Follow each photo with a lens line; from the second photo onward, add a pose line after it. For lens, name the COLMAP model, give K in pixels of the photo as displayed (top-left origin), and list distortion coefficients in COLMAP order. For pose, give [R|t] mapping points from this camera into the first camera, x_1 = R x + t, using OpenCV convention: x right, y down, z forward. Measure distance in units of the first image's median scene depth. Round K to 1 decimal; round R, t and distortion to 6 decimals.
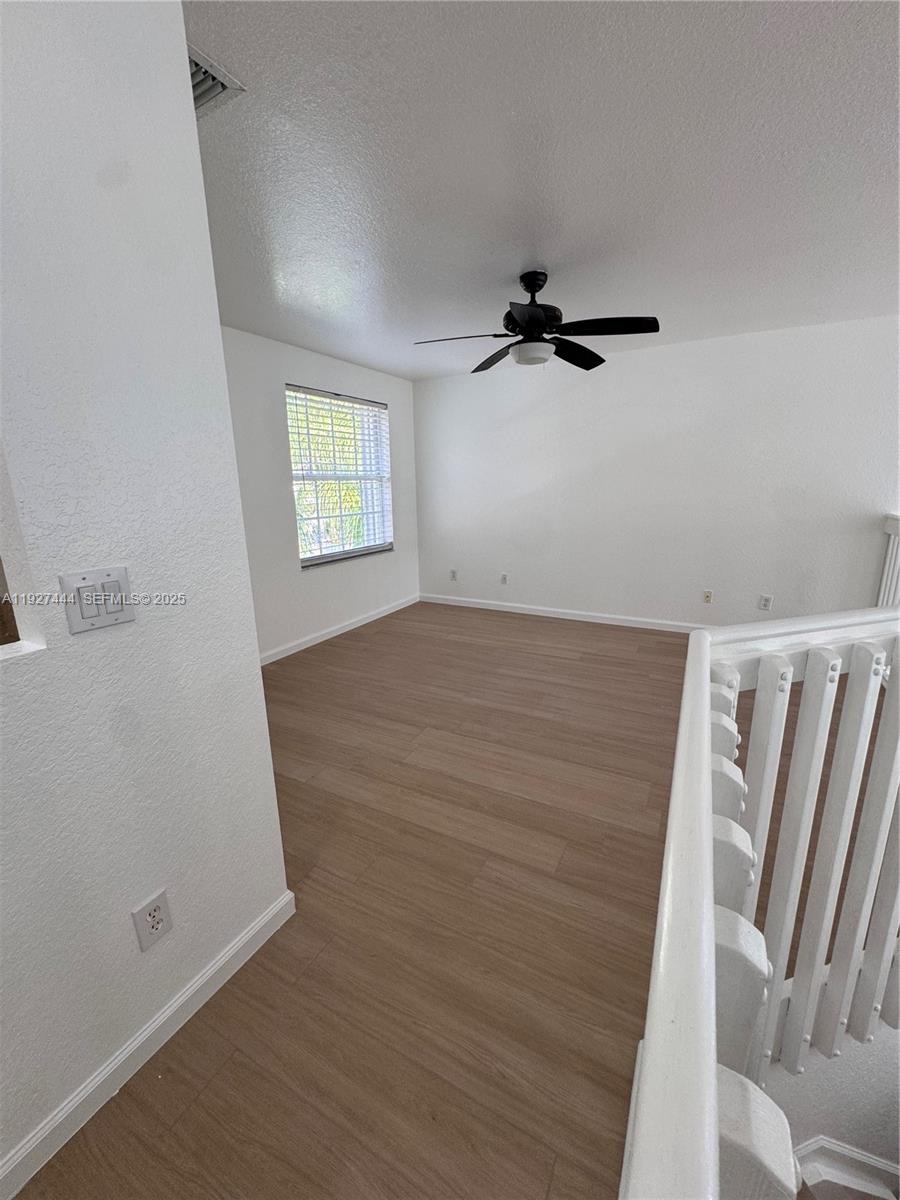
lens RADIAL K [[483.8, 0, 451.0], [0, 483.8, 597.5], [0, 0, 1]] dist [-0.004062, -0.000635]
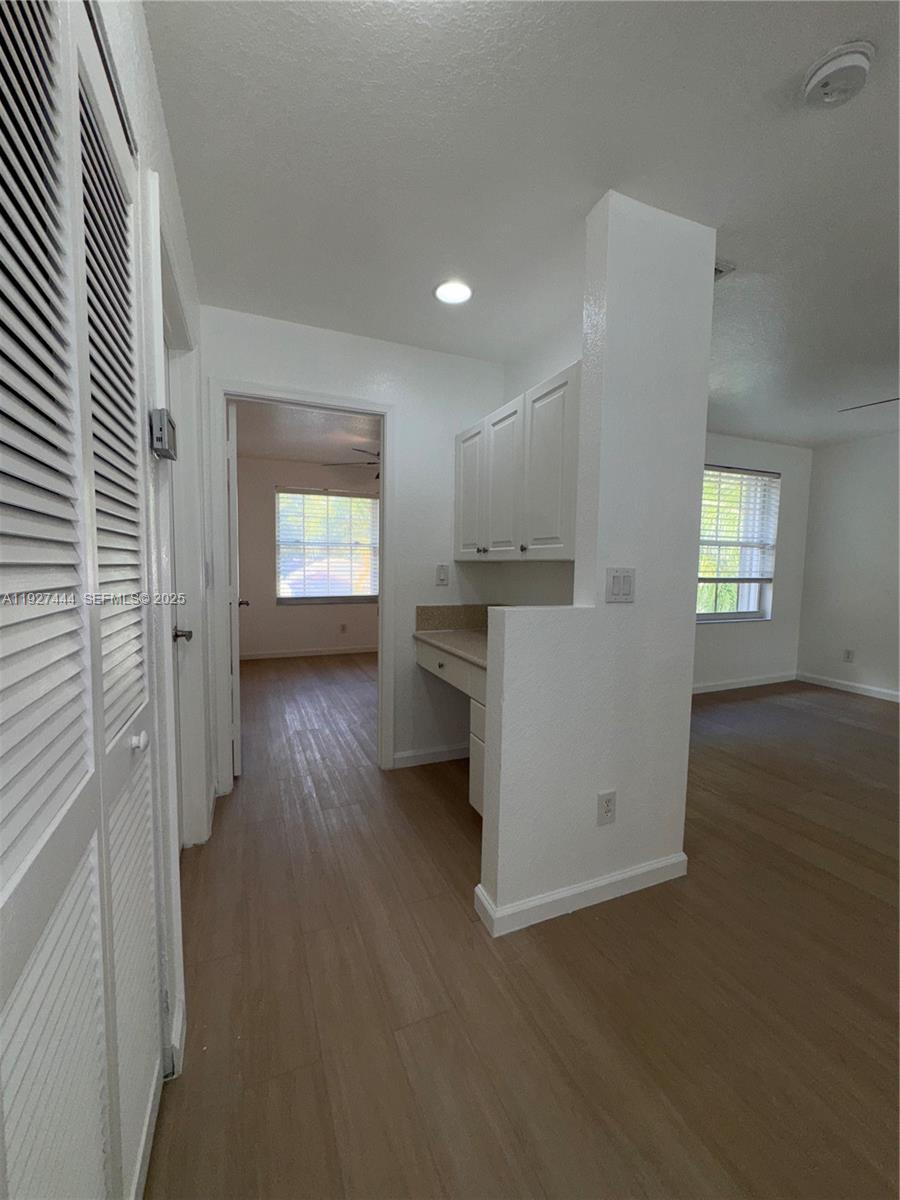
lens RADIAL K [[483.8, 0, 451.0], [0, 483.8, 597.5], [0, 0, 1]] dist [-0.004062, -0.000635]
pose [[0.783917, 0.078283, -0.615910, -0.037458], [-0.172608, 0.980391, -0.095083, 0.075305], [0.596389, 0.180848, 0.782058, -0.161663]]
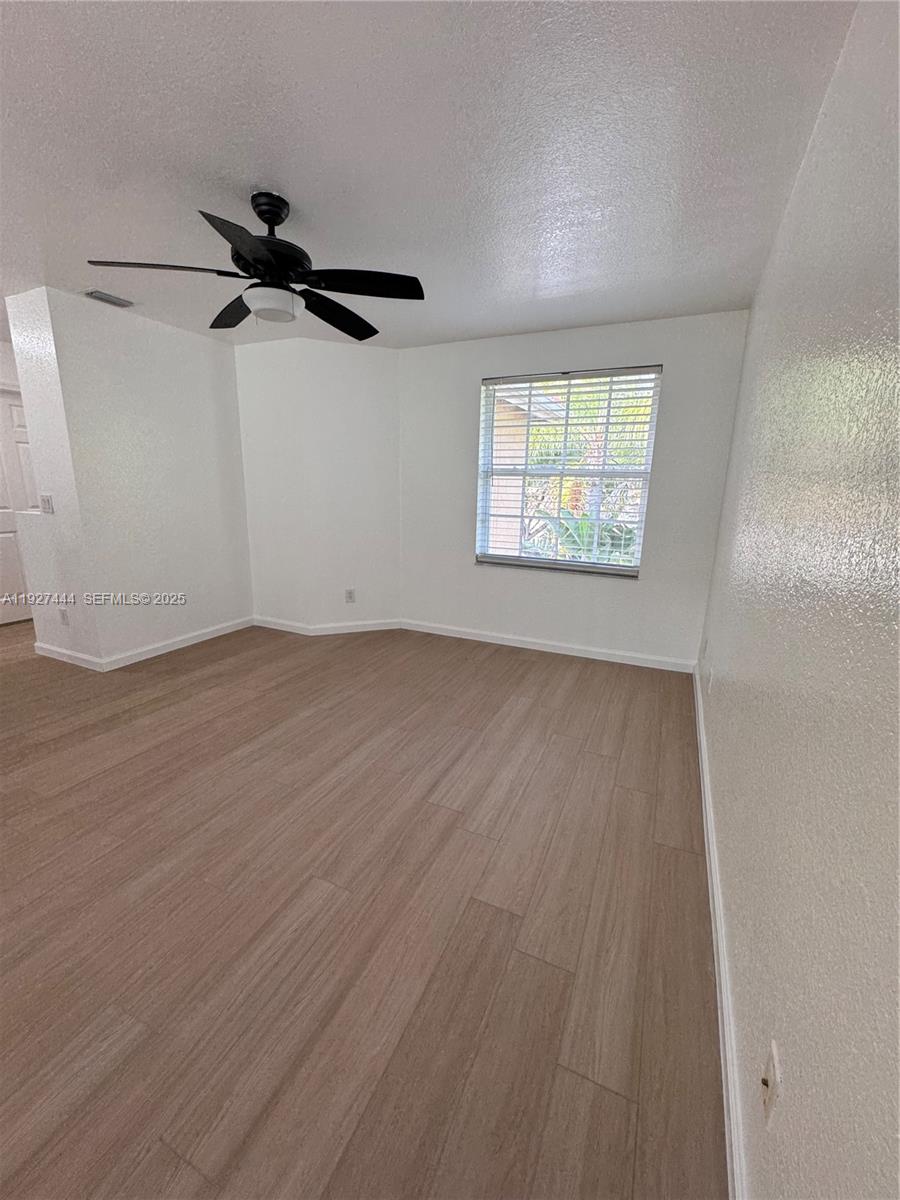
lens RADIAL K [[481.5, 0, 450.0], [0, 481.5, 600.0], [0, 0, 1]] dist [-0.000176, 0.000023]
pose [[0.066063, 0.253083, -0.965186, 0.686430], [-0.251383, 0.940320, 0.229357, -0.205225], [0.965631, 0.227479, 0.125741, 0.841412]]
